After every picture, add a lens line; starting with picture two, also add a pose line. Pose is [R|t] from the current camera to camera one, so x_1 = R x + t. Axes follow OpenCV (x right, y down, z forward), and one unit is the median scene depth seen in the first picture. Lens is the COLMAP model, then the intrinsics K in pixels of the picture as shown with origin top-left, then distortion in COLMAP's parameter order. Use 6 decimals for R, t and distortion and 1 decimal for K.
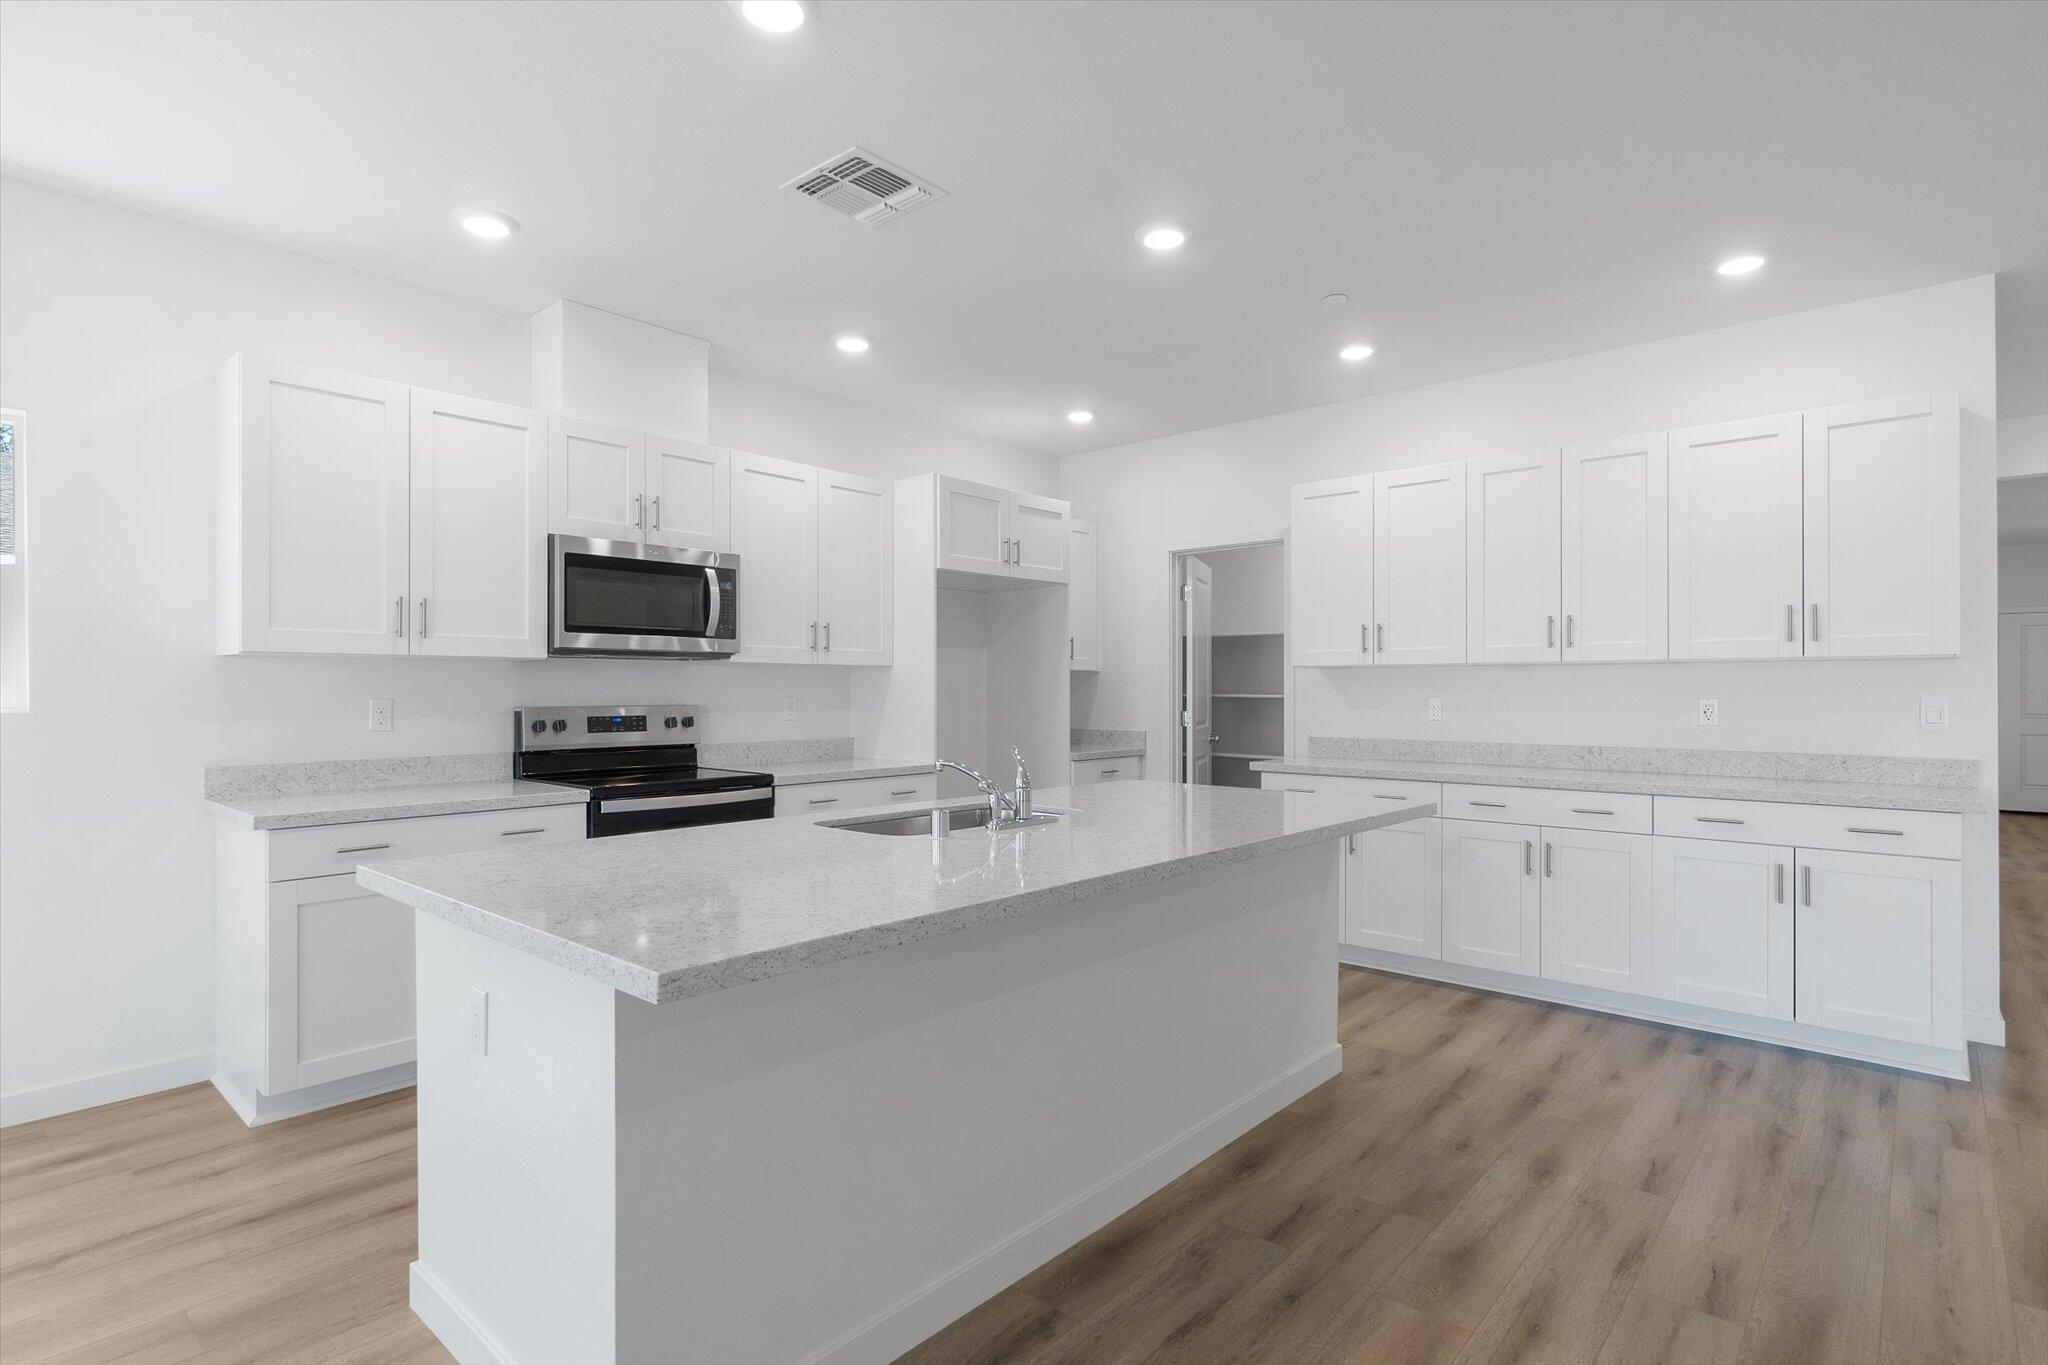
lens RADIAL K [[952.6, 0, 1039.4], [0, 952.6, 685.4], [0, 0, 1]] dist [-0.002654, -0.000128]
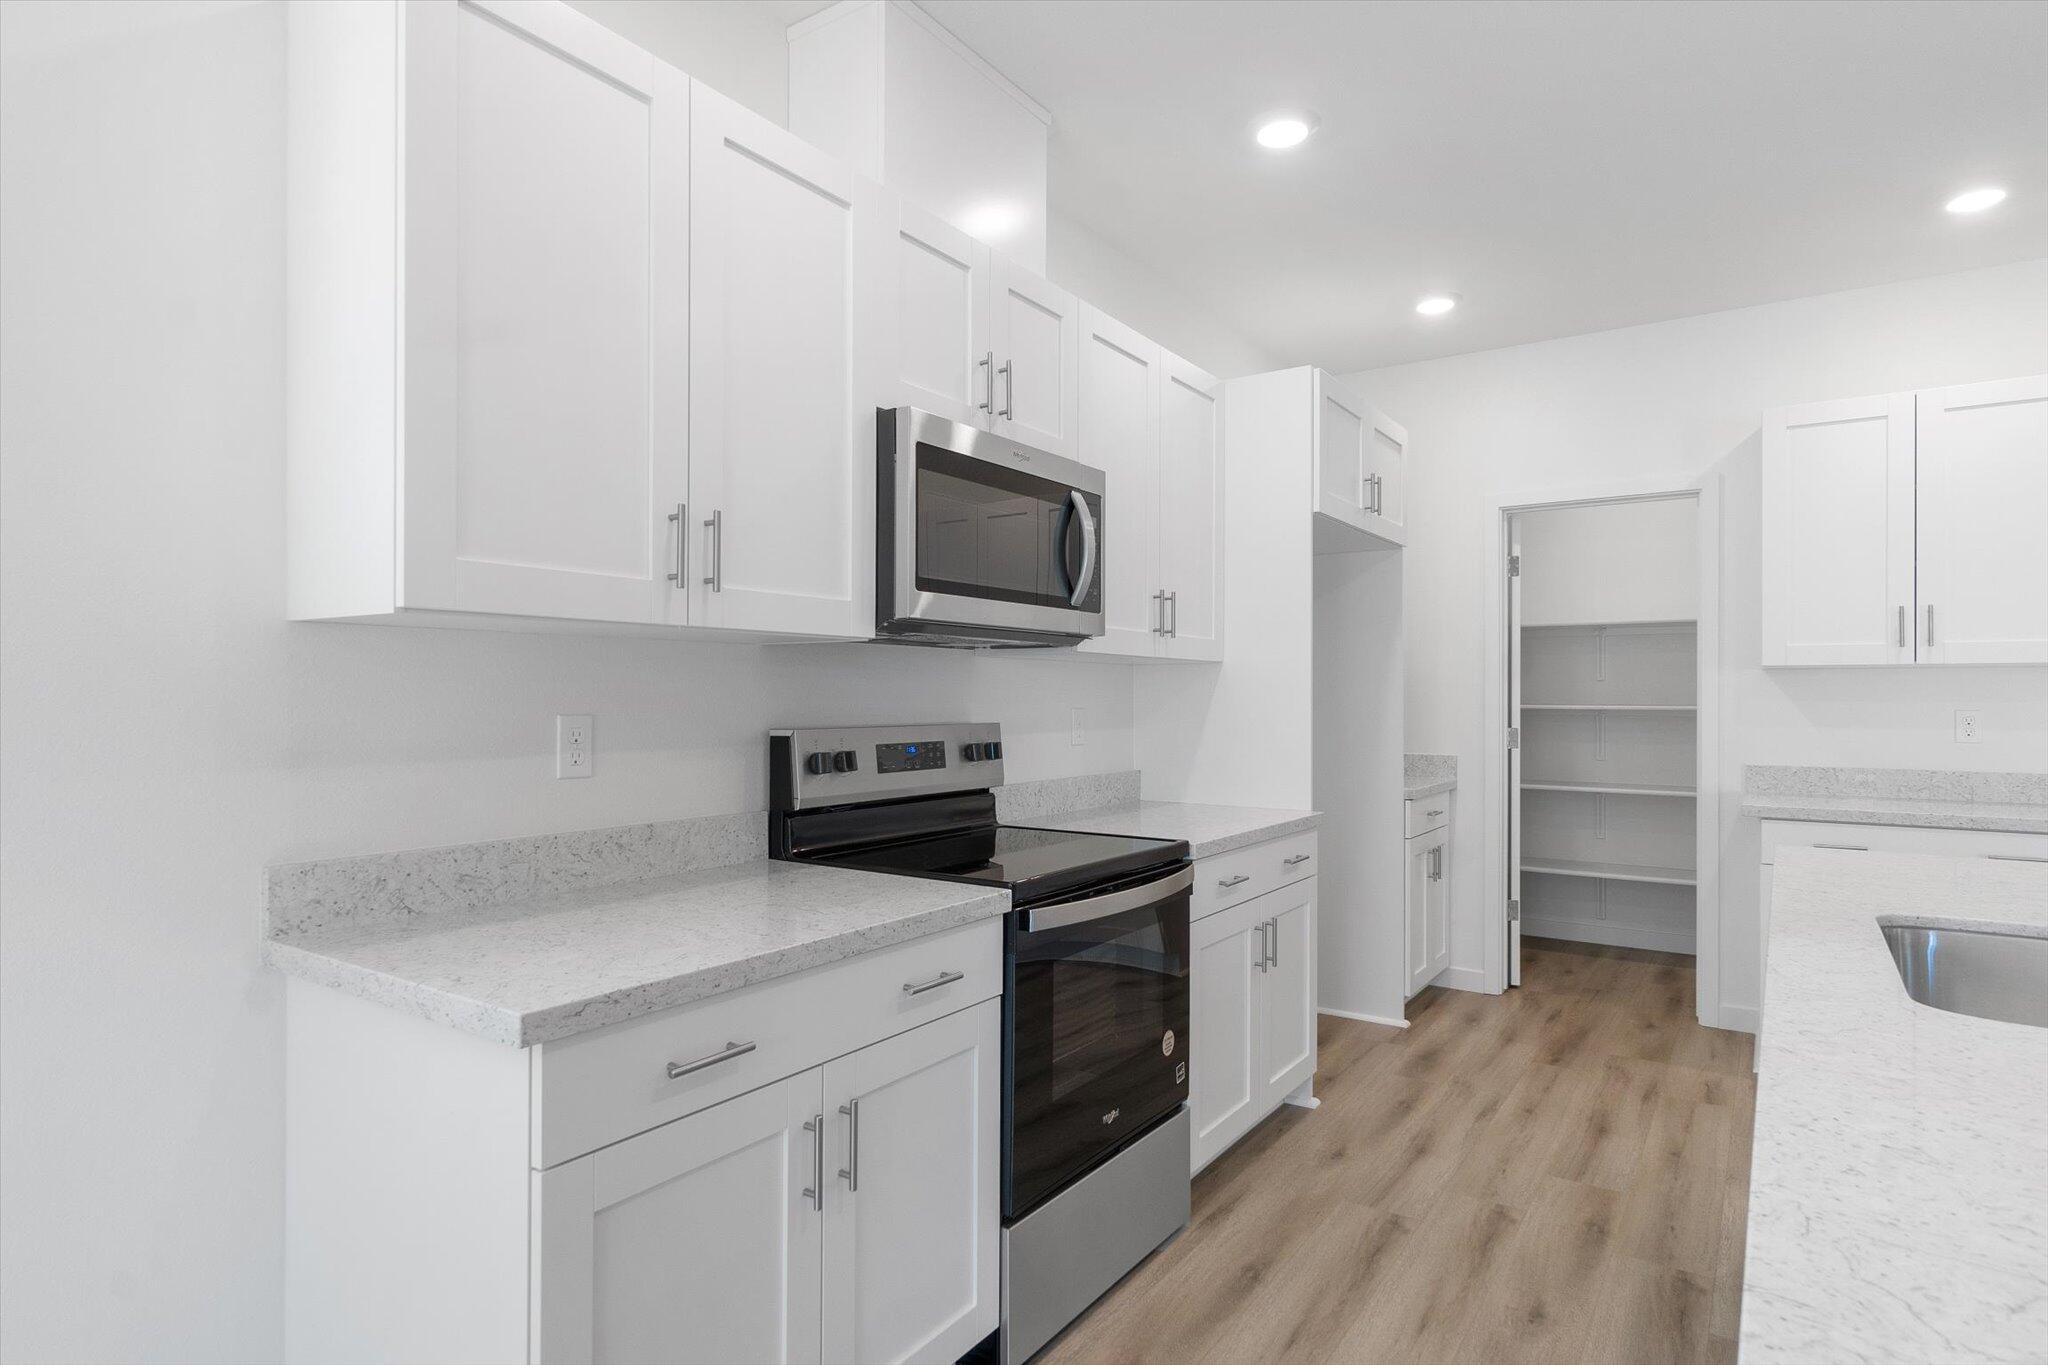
lens RADIAL K [[1058.5, 0, 1042.6], [0, 1058.5, 692.2], [0, 0, 1]] dist [0.002571, -0.001140]
pose [[0.992795, 0.002756, 0.119798, -0.433662], [-0.002614, 0.999996, -0.001348, 0.001961], [-0.119801, 0.001025, 0.992797, 0.346624]]
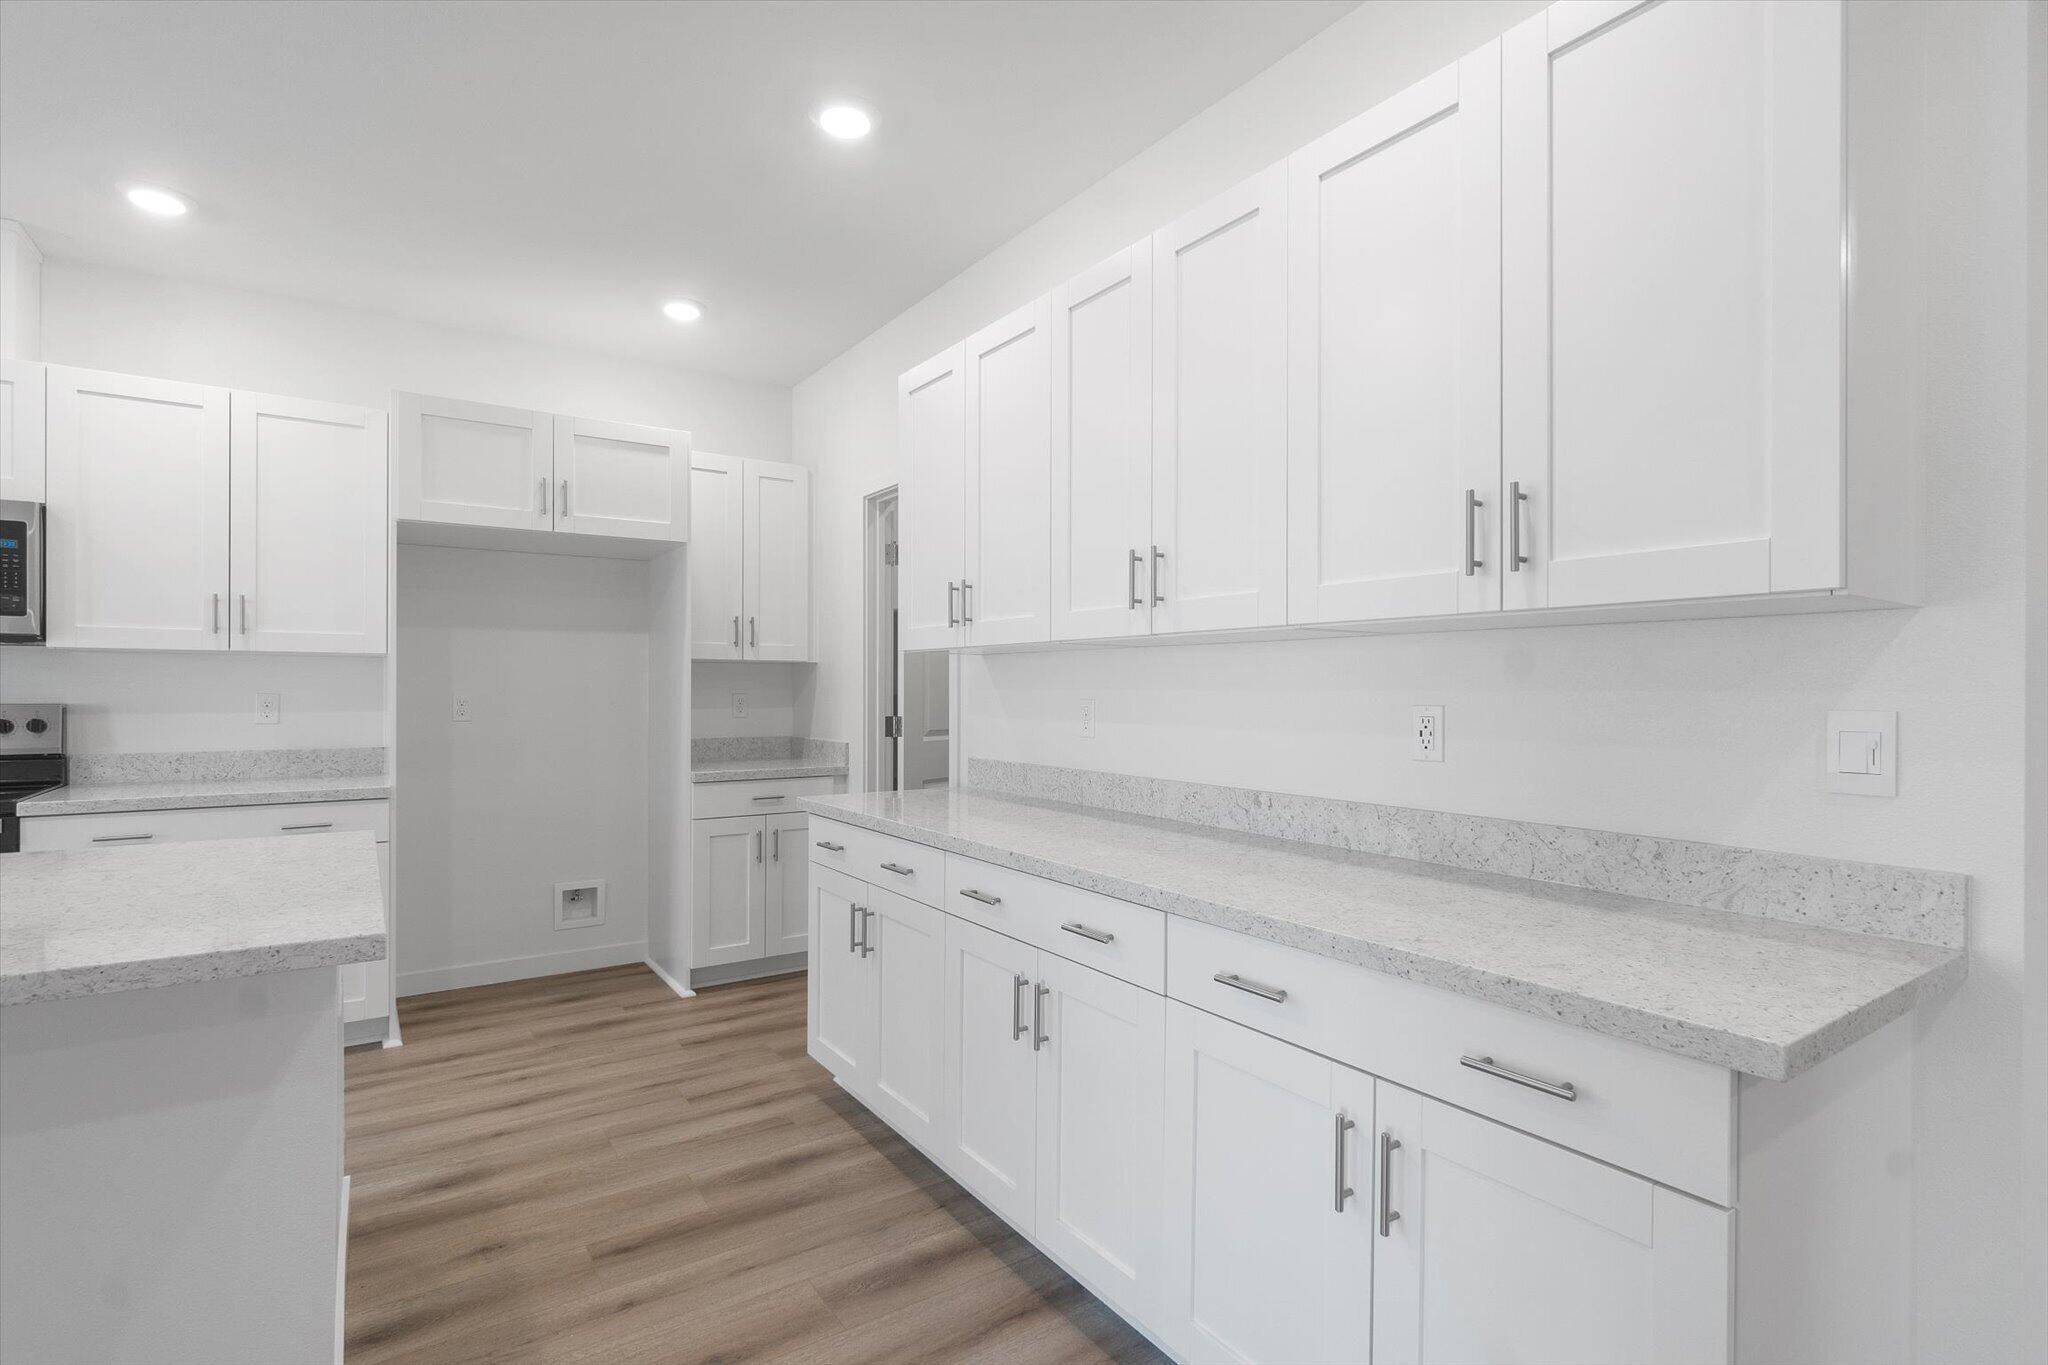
lens RADIAL K [[952.6, 0, 1016.0], [0, 952.6, 681.5], [0, 0, 1]] dist [-0.002654, -0.000128]
pose [[0.969311, 0.000350, -0.245836, 0.611386], [-0.000420, 1.000000, -0.000232, 0.001799], [0.245836, 0.000328, 0.969311, 0.465122]]
